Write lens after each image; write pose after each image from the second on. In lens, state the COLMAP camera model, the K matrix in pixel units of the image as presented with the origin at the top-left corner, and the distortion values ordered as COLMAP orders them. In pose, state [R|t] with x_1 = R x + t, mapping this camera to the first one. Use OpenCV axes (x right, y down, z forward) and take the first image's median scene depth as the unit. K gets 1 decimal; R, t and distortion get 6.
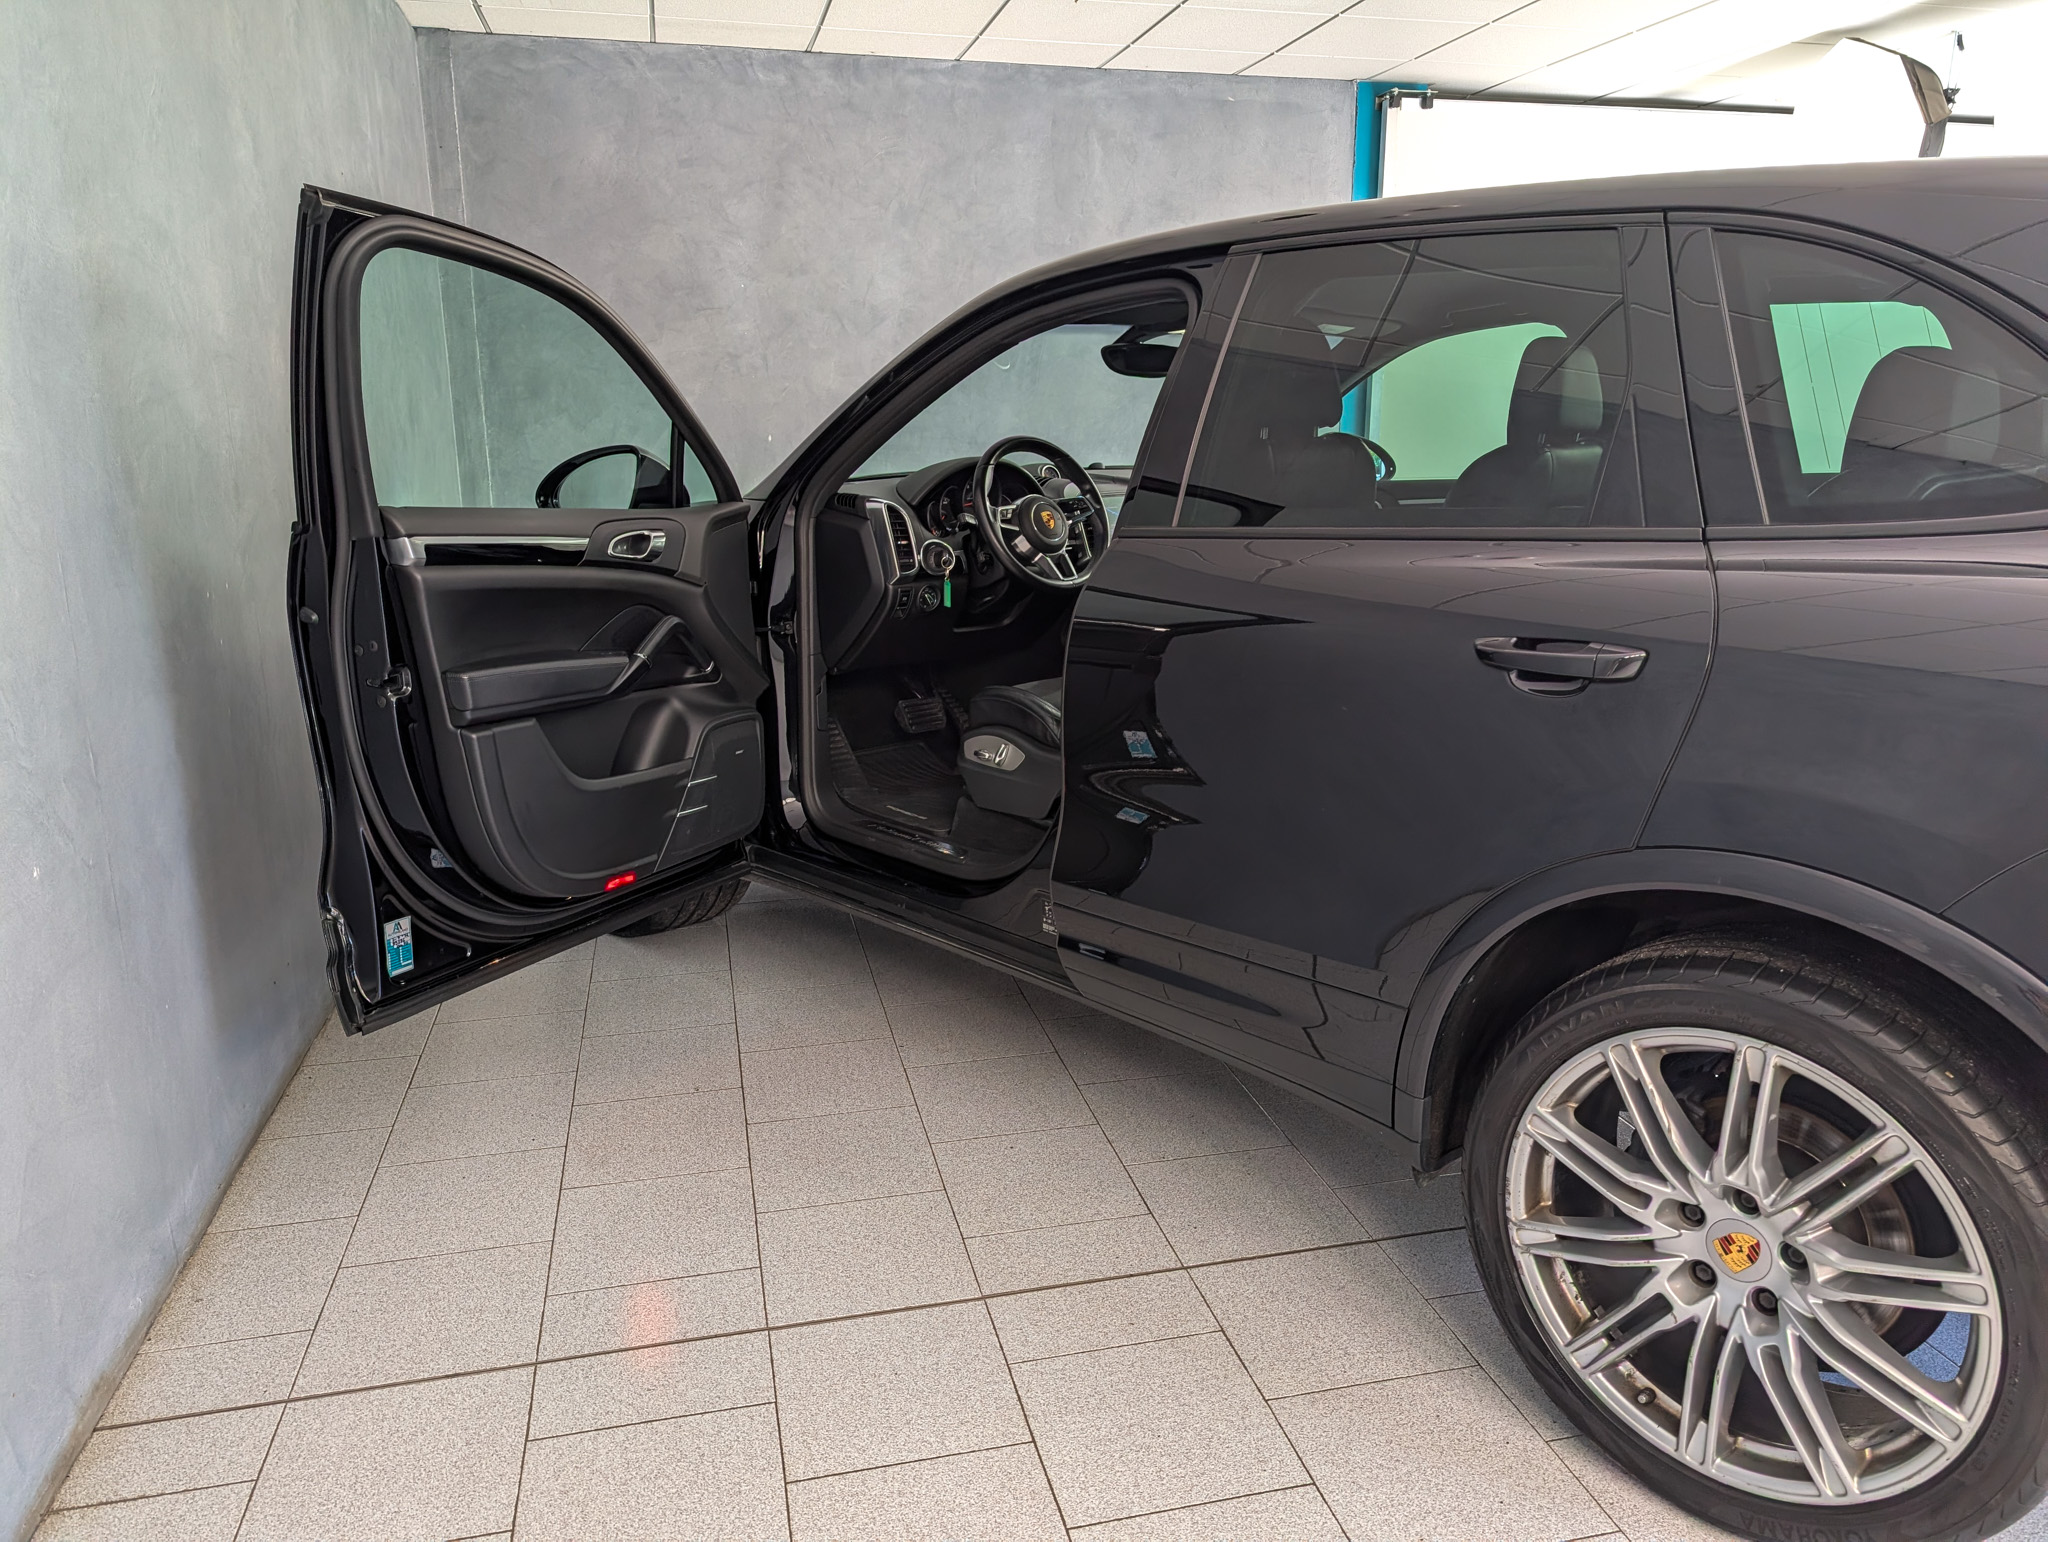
lens RADIAL K [[1441.8, 0, 1024.0], [0, 1441.8, 771.0], [0, 0, 1]] dist [0.007171, 0.005087]
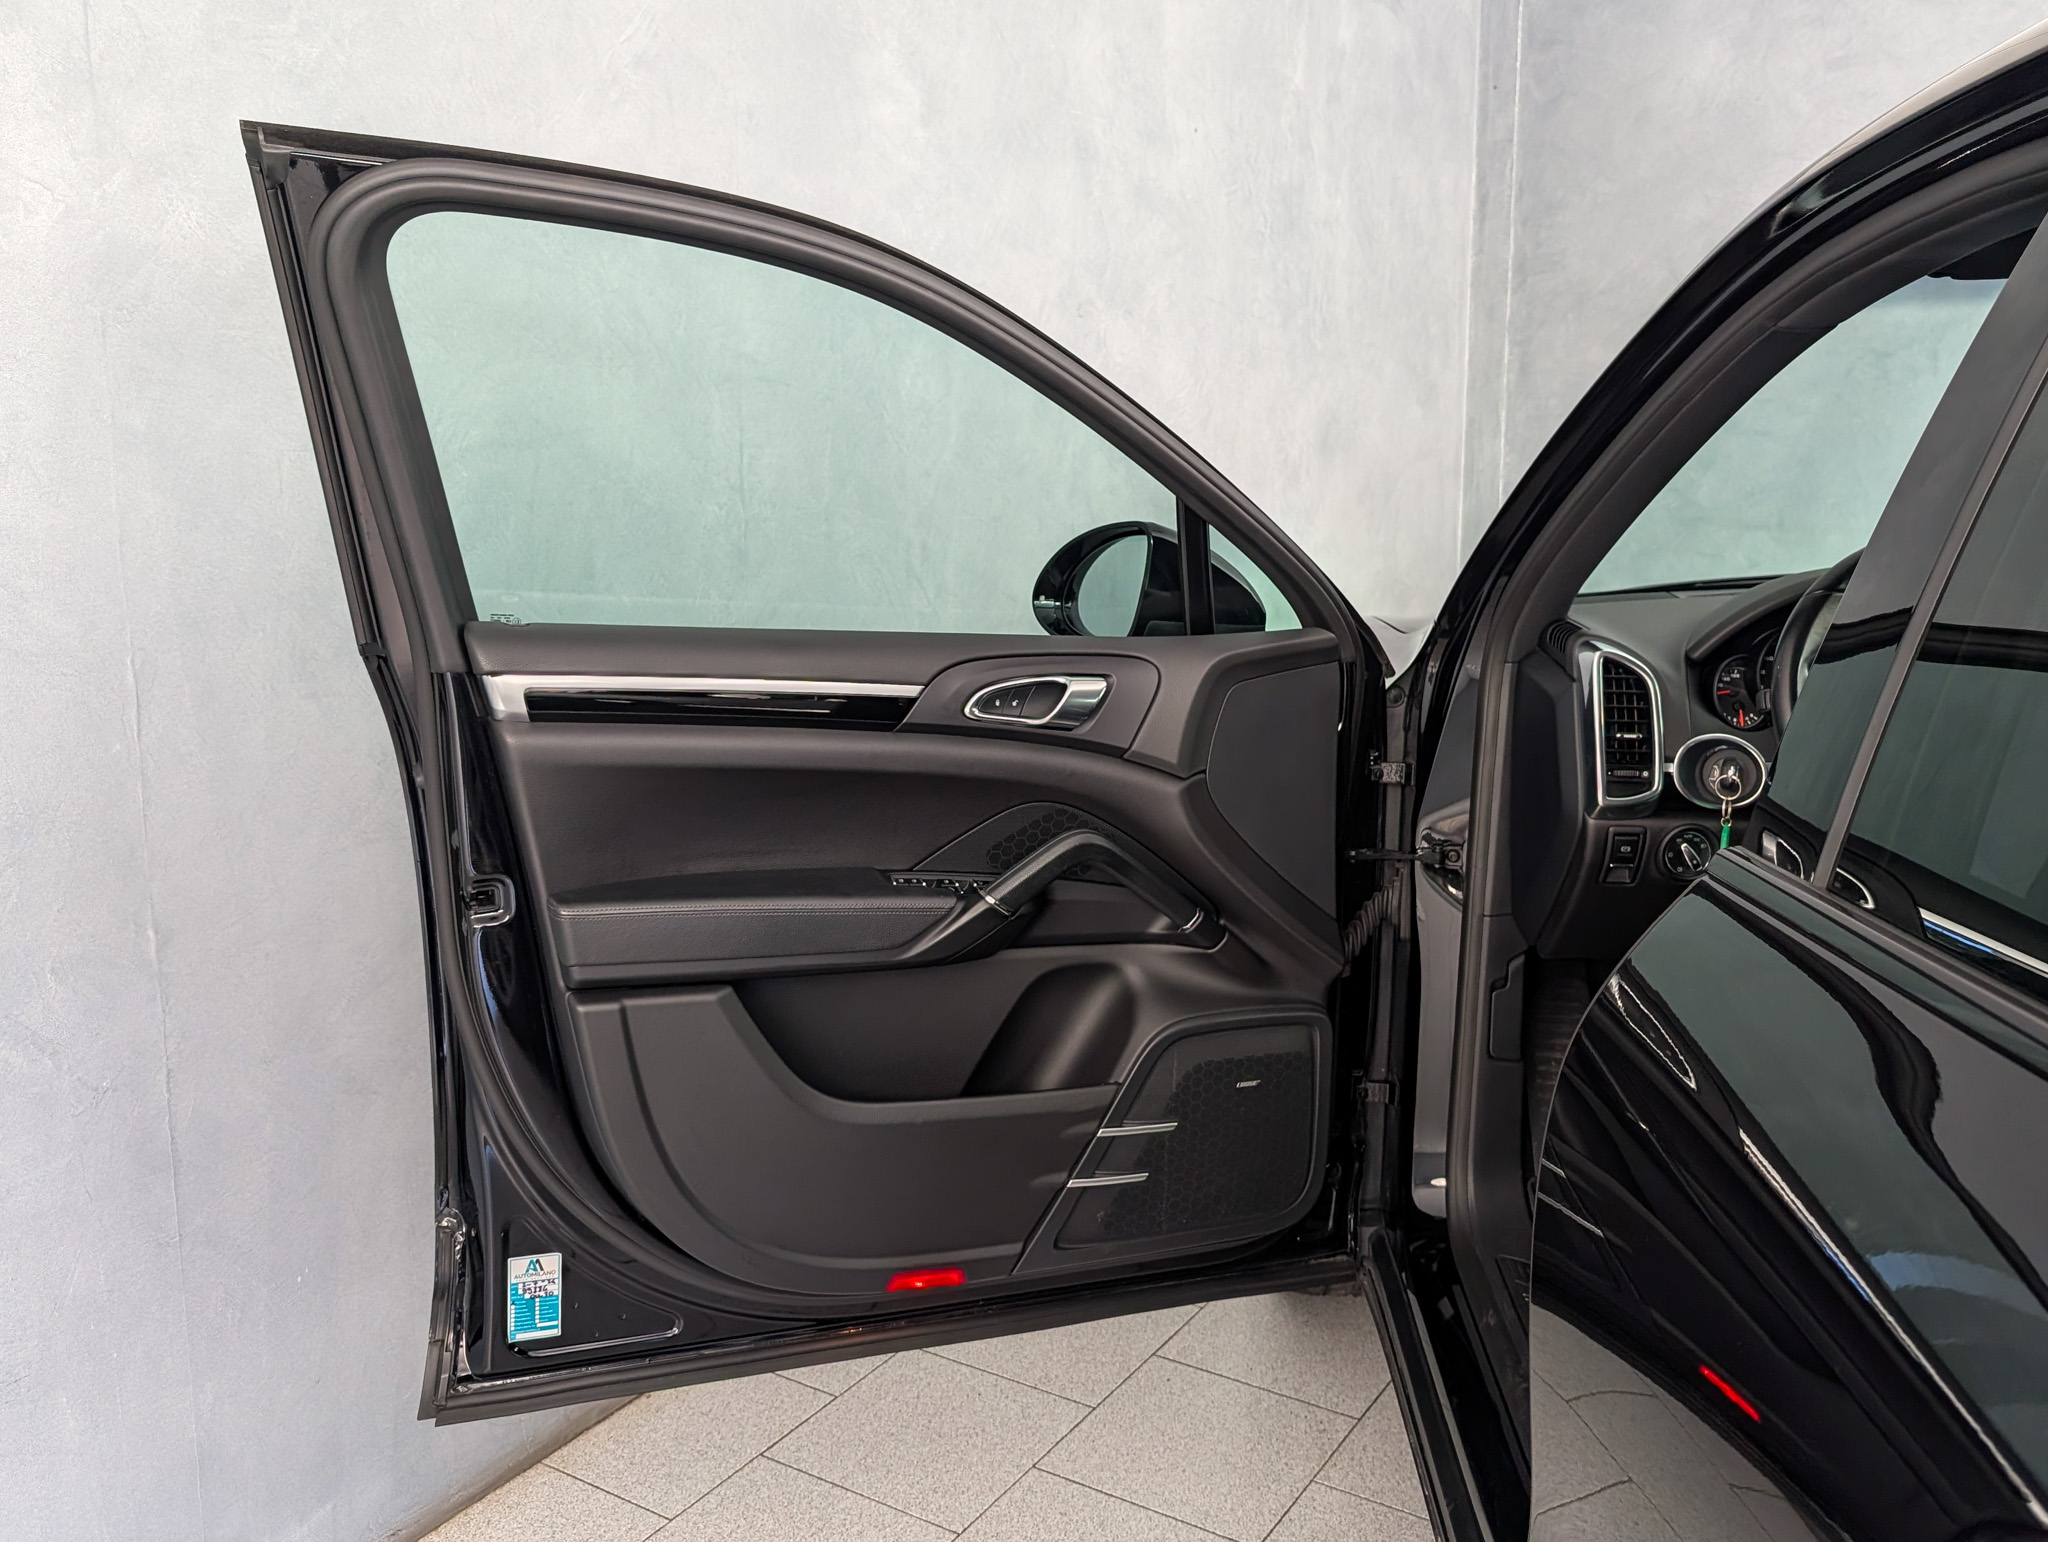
lens RADIAL K [[1724.2, 0, 1081.9], [0, 1724.2, 691.0], [0, 0, 1]] dist [-0.007196, -0.006526]
pose [[0.711912, 0.112000, -0.693280, 0.178336], [-0.170268, 0.985273, -0.015673, -0.130631], [0.681315, 0.129201, 0.720498, 0.452680]]
